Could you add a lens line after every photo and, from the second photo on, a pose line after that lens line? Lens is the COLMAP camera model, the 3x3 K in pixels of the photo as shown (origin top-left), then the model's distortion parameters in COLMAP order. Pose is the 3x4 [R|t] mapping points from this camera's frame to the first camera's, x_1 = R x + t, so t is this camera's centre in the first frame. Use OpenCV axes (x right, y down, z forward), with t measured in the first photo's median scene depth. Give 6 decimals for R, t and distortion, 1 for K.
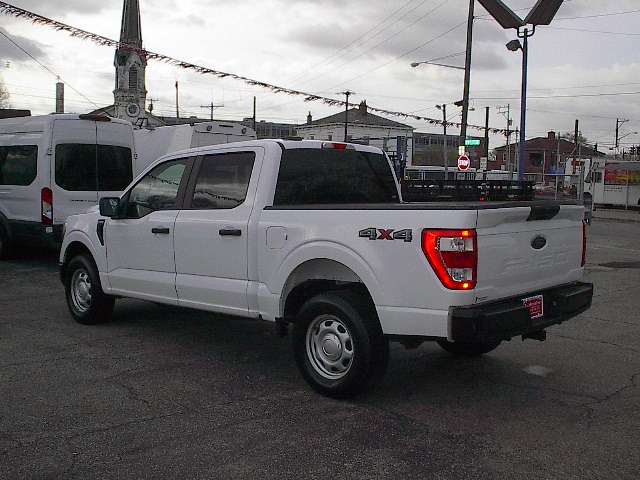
lens RADIAL K [[708.5, 0, 322.4], [0, 708.5, 239.7], [0, 0, 1]] dist [-0.119582, 0.039444]
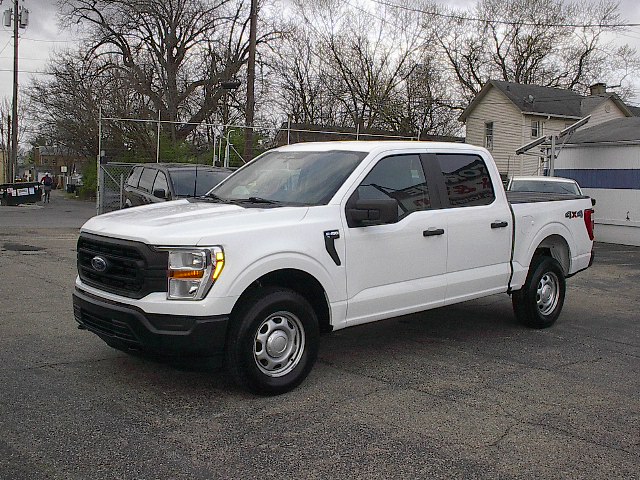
lens RADIAL K [[708.5, 0, 322.4], [0, 708.5, 239.7], [0, 0, 1]] dist [-0.119582, 0.039444]
pose [[0.070486, -0.097748, 0.992712, -1.190858], [0.054463, 0.994080, 0.094015, -0.101052], [-0.996025, 0.047439, 0.075392, 1.091410]]
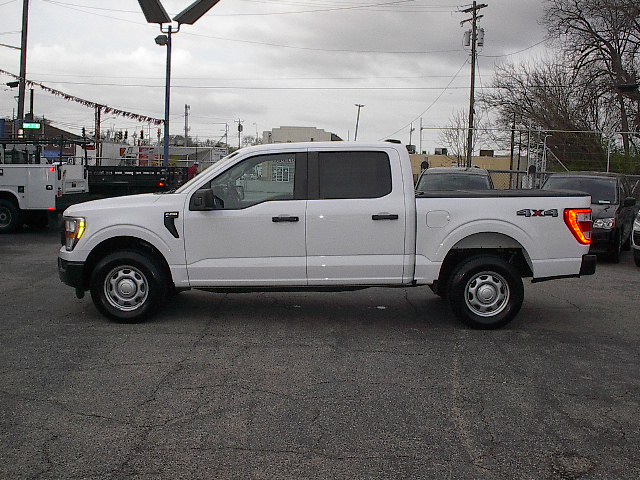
lens RADIAL K [[708.5, 0, 322.4], [0, 708.5, 239.7], [0, 0, 1]] dist [-0.119582, 0.039444]
pose [[0.728931, -0.061790, 0.681793, -0.957363], [0.044186, 0.998088, 0.043214, -0.026627], [-0.683160, -0.001374, 0.730267, 0.152870]]
